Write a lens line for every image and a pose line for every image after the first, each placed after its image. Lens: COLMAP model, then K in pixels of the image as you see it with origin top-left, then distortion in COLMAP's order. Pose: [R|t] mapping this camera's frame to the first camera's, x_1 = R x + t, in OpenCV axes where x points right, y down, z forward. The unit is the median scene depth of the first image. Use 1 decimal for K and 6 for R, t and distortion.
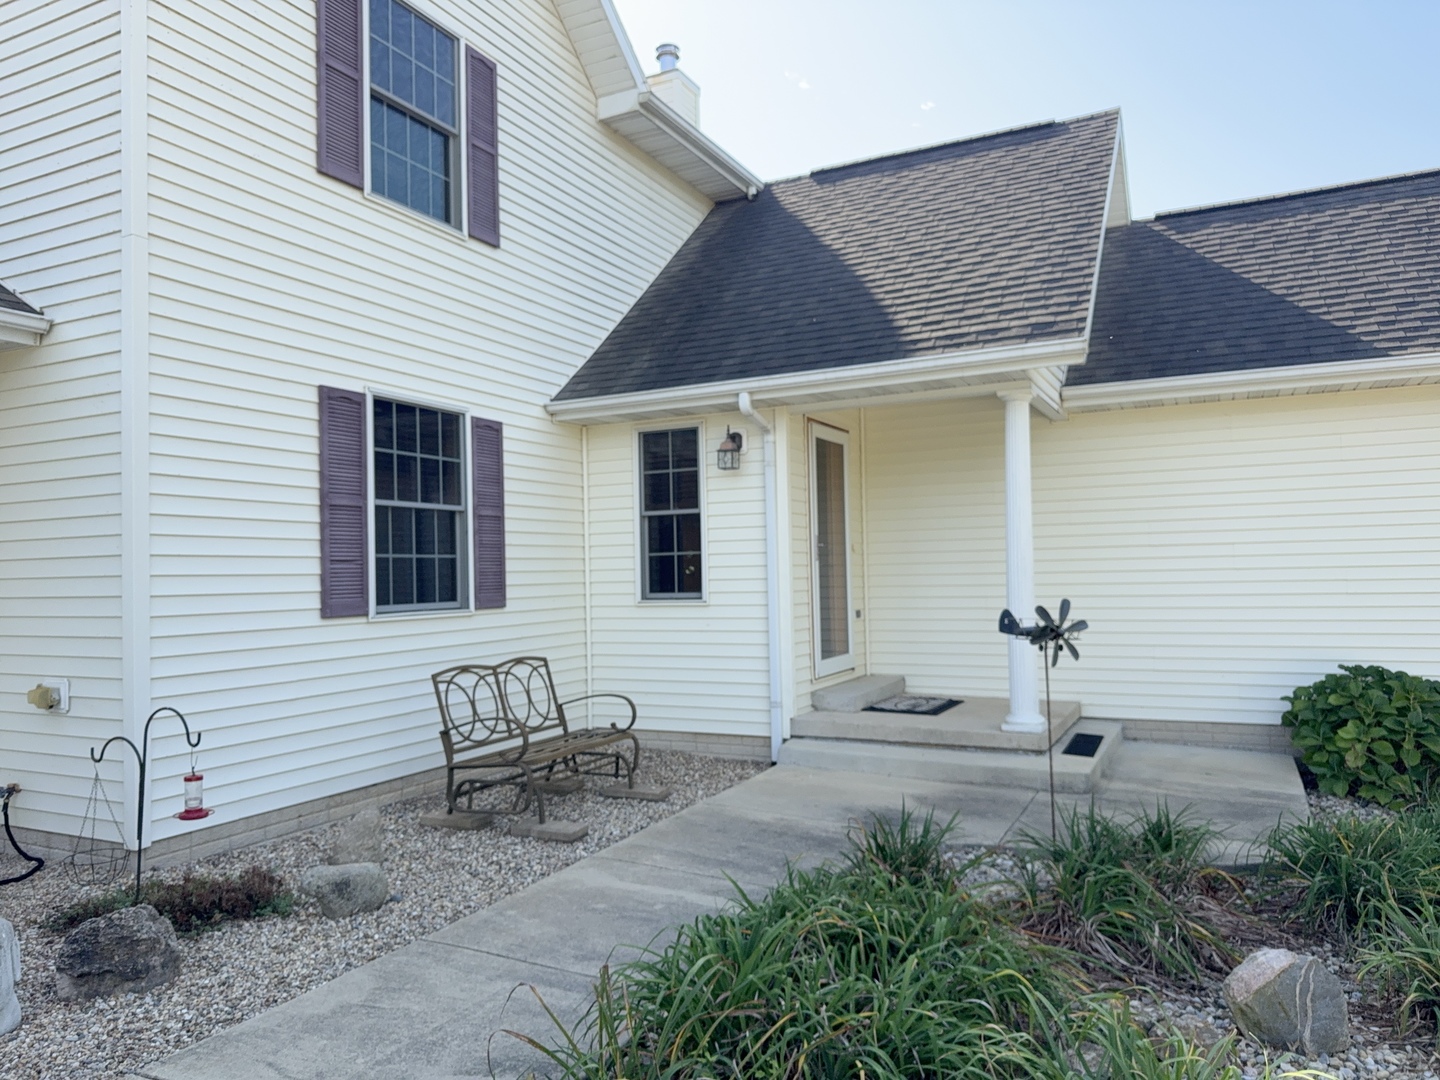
lens RADIAL K [[1020.0, 0, 720.1], [0, 1020.0, 547.6], [0, 0, 1]] dist [0.152848, -0.276019]
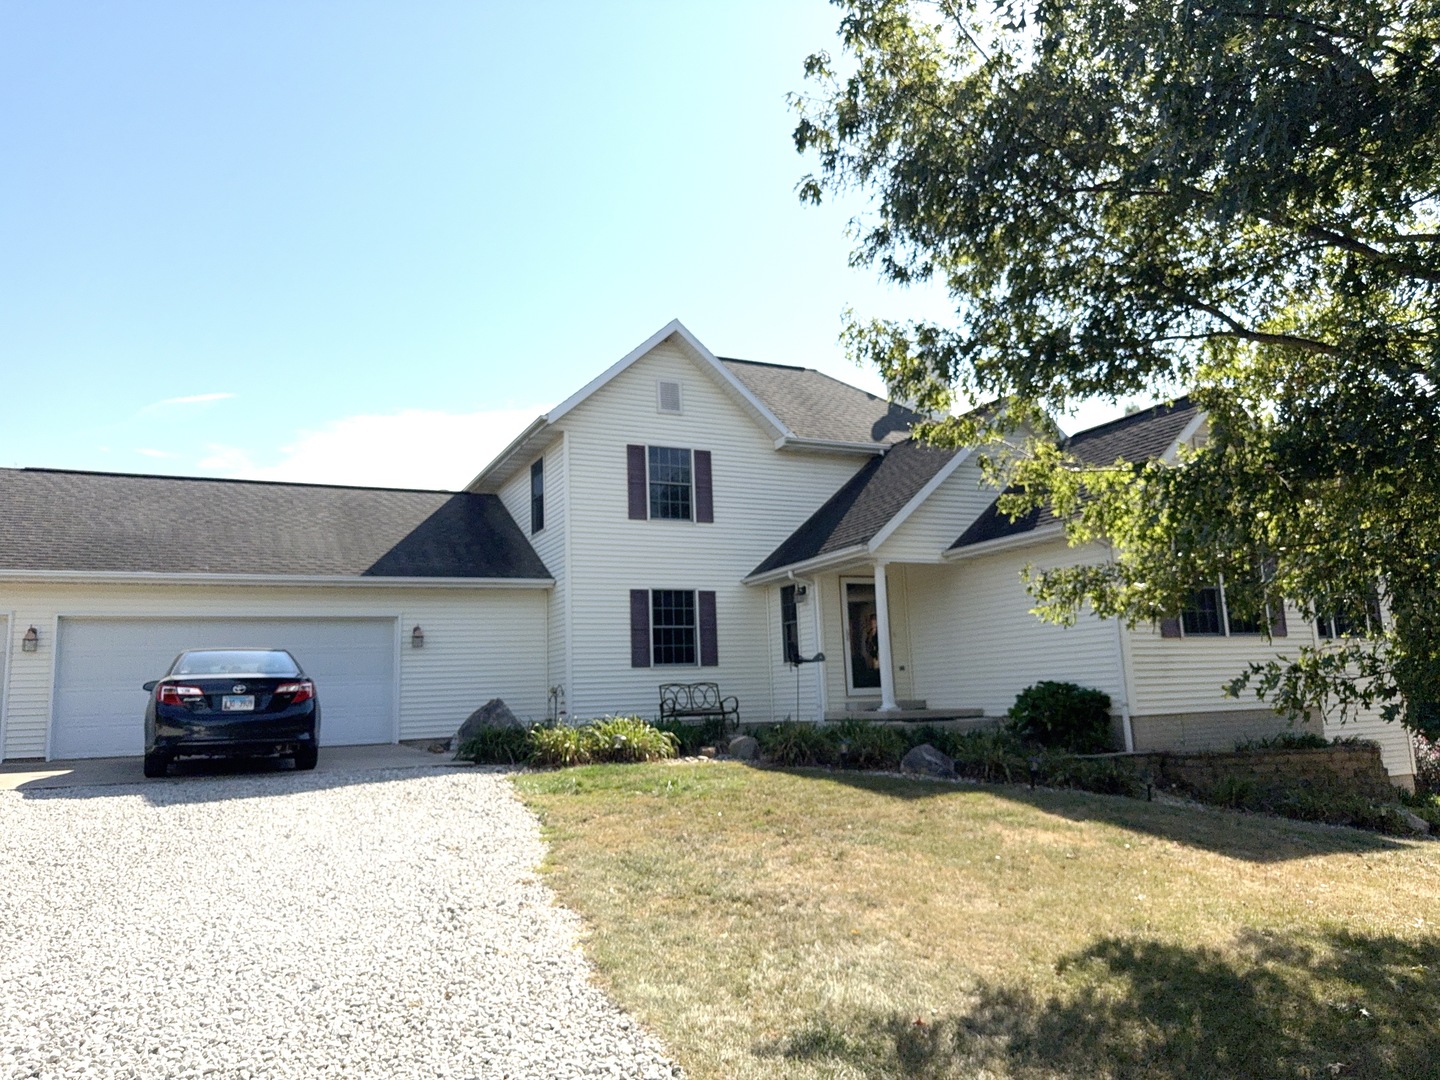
lens RADIAL K [[1020.0, 0, 720.1], [0, 1020.0, 547.6], [0, 0, 1]] dist [0.152848, -0.276019]
pose [[0.806786, -0.104216, -0.581580, 1.351521], [0.039348, 0.991613, -0.123107, 0.085185], [0.589532, 0.076437, 0.804120, -1.068535]]
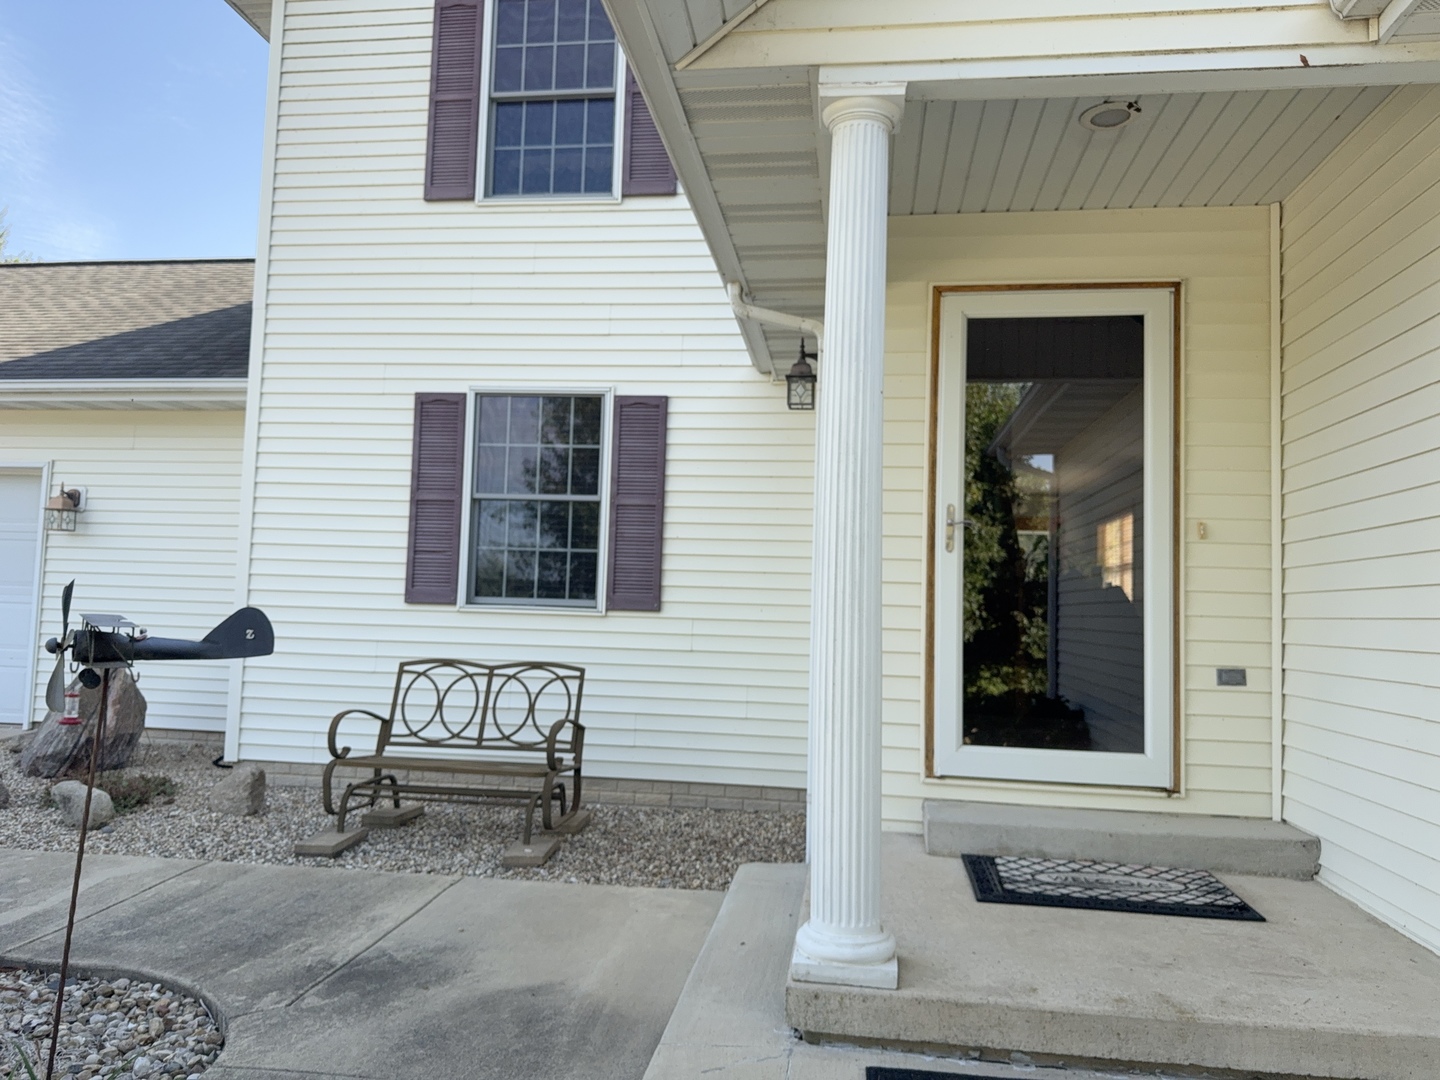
lens RADIAL K [[1020.0, 0, 720.1], [0, 1020.0, 547.6], [0, 0, 1]] dist [0.152848, -0.276019]
pose [[0.316659, -0.029117, -0.948092, 0.660659], [-0.017586, 0.999177, -0.036560, 0.037843], [0.948376, 0.028250, 0.315886, 0.843371]]
